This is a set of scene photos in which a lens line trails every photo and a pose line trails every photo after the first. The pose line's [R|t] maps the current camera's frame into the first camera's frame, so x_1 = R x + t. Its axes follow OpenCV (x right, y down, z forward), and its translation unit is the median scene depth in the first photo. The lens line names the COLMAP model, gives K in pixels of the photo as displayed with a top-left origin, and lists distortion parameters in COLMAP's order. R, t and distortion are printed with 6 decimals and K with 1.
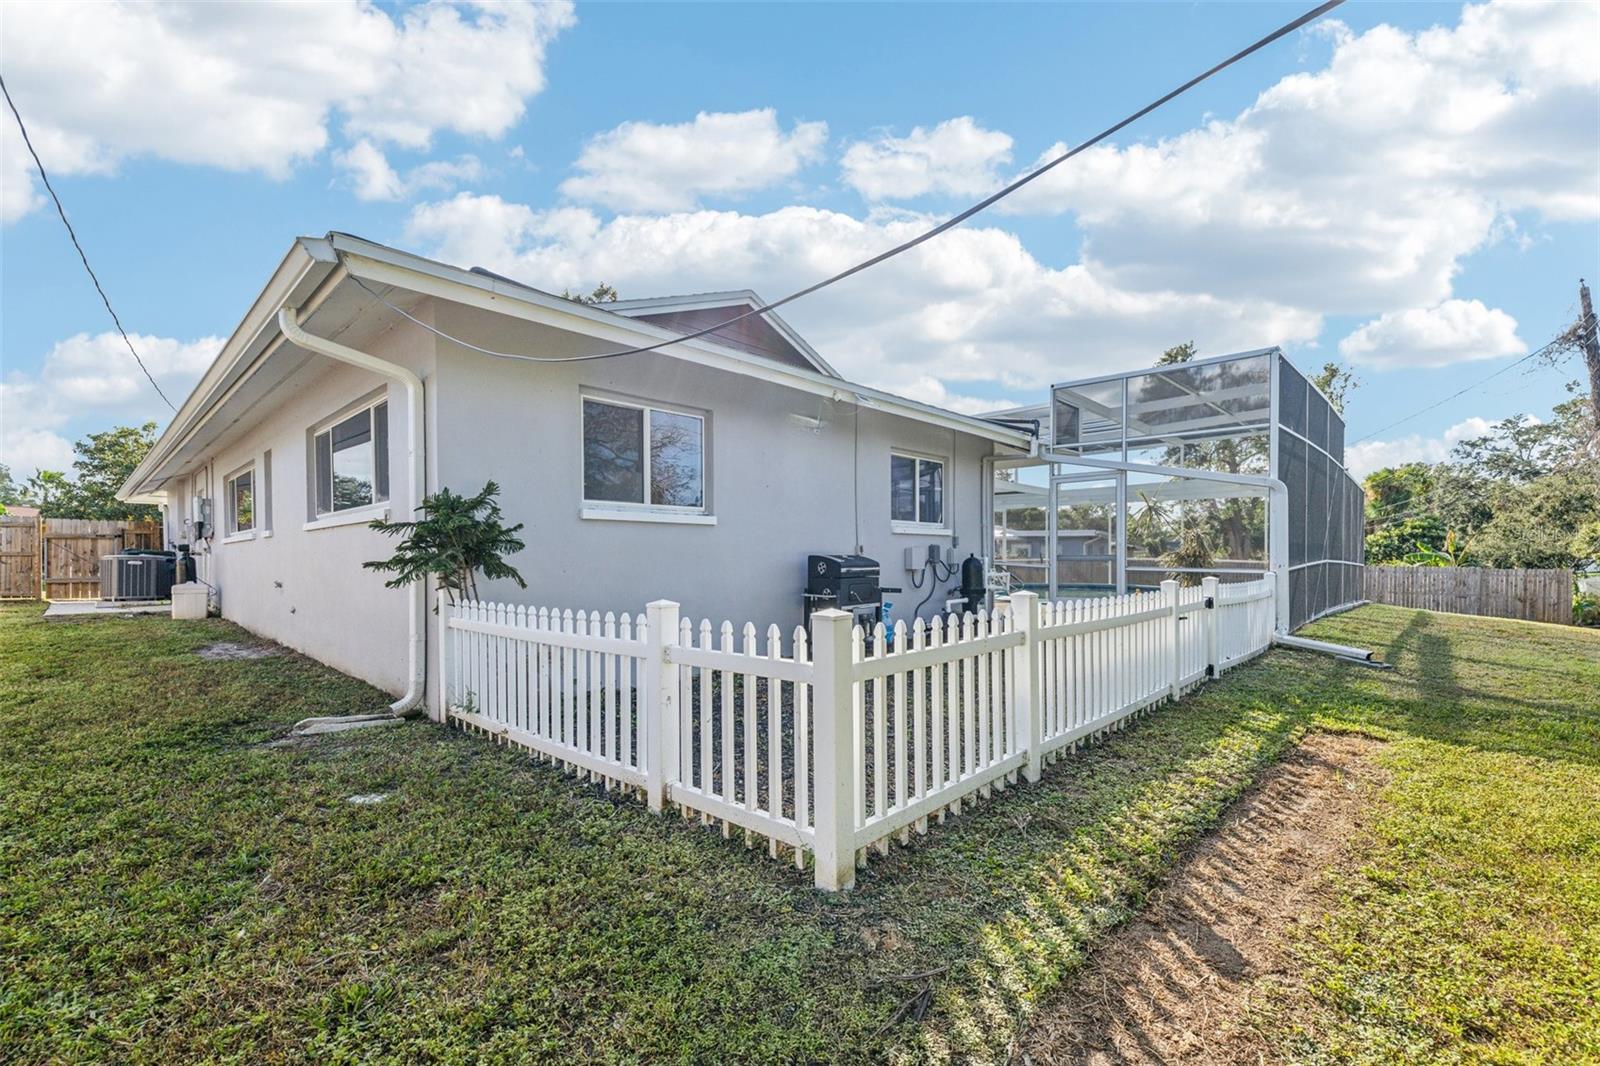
lens RADIAL K [[682.7, 0, 797.5], [0, 682.7, 550.1], [0, 0, 1]] dist [0.016650, -0.005016]
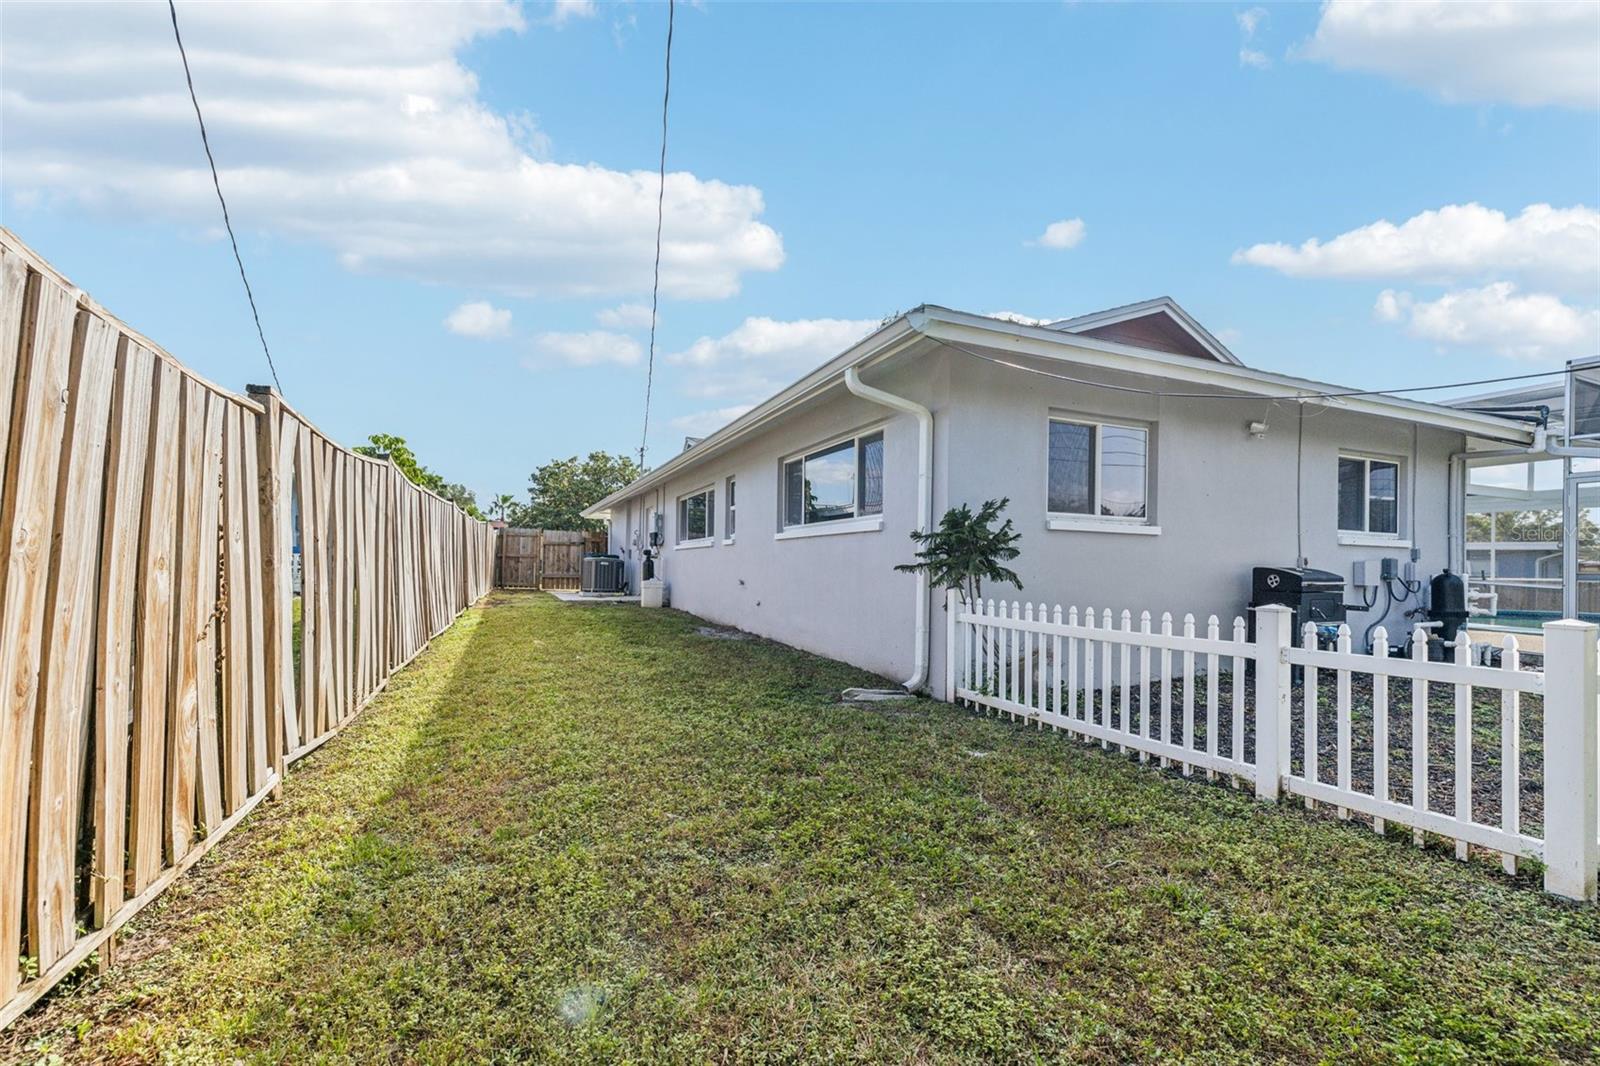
lens RADIAL K [[682.7, 0, 797.5], [0, 682.7, 550.1], [0, 0, 1]] dist [0.016650, -0.005016]
pose [[0.921914, 0.009595, -0.387275, -0.158315], [-0.015303, 0.999815, -0.011658, 0.003755], [0.387092, 0.016674, 0.921890, -0.098955]]
